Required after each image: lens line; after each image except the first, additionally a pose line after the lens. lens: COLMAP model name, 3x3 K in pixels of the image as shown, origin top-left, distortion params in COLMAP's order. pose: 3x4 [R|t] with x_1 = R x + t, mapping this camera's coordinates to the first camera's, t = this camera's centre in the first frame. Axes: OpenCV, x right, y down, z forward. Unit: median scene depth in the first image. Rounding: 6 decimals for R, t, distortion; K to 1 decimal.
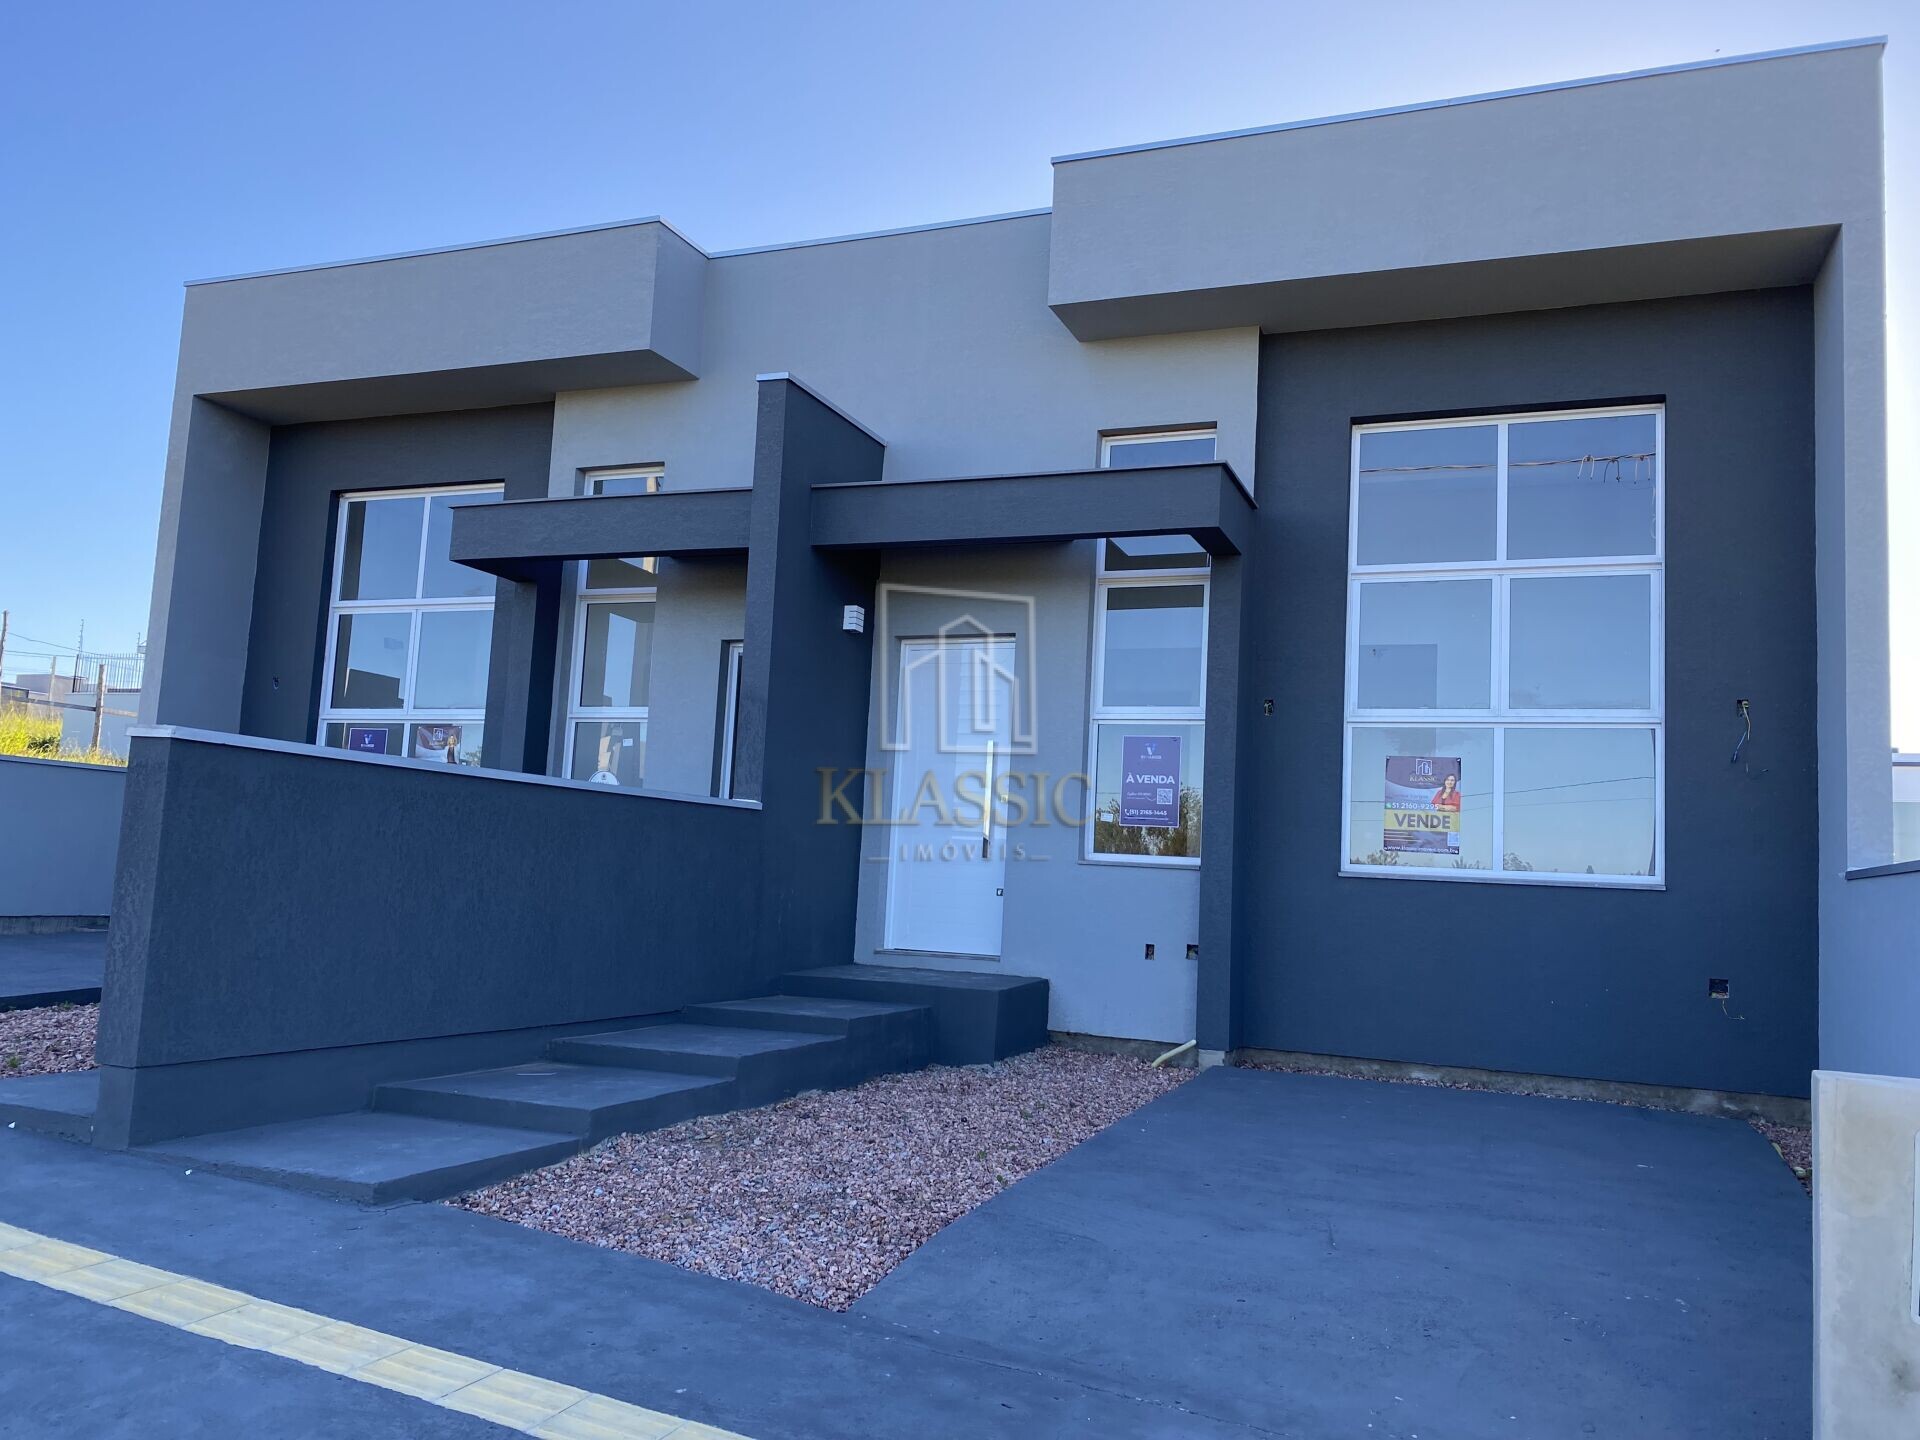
lens RADIAL K [[1475.3, 0, 960.0], [0, 1475.3, 720.0], [0, 0, 1]] dist [0.000486, 0.002399]
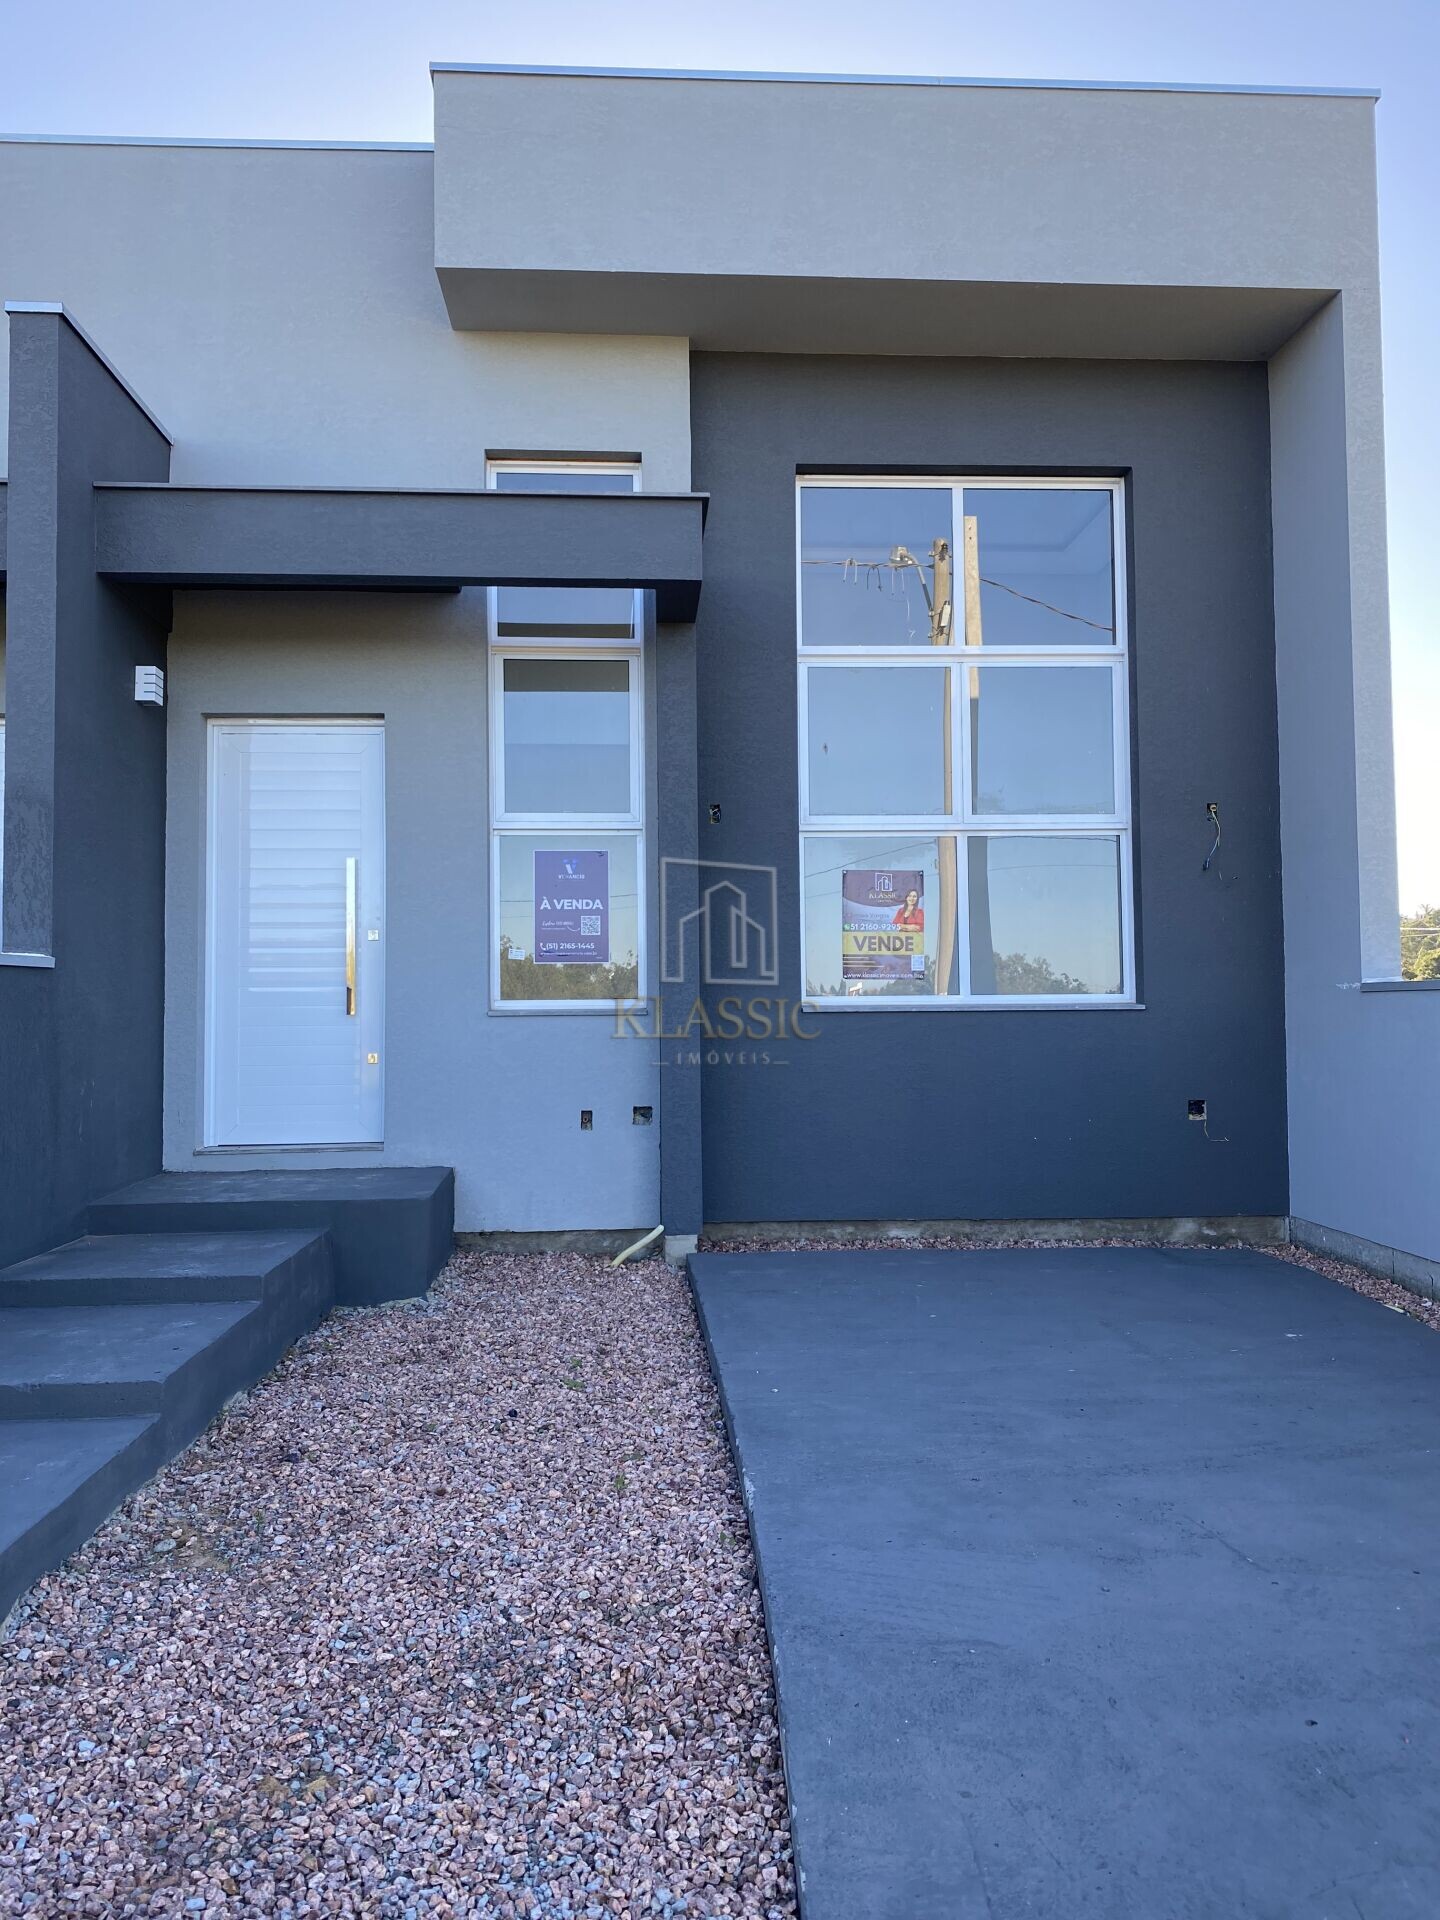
lens RADIAL K [[1531.4, 0, 820.1], [0, 1531.4, 928.9], [0, 0, 1]] dist [0.145706, -0.239767]
pose [[0.899732, -0.034442, 0.435081, -0.116404], [0.006887, 0.997878, 0.064753, 0.000528], [-0.436388, -0.055264, 0.898060, 0.198426]]
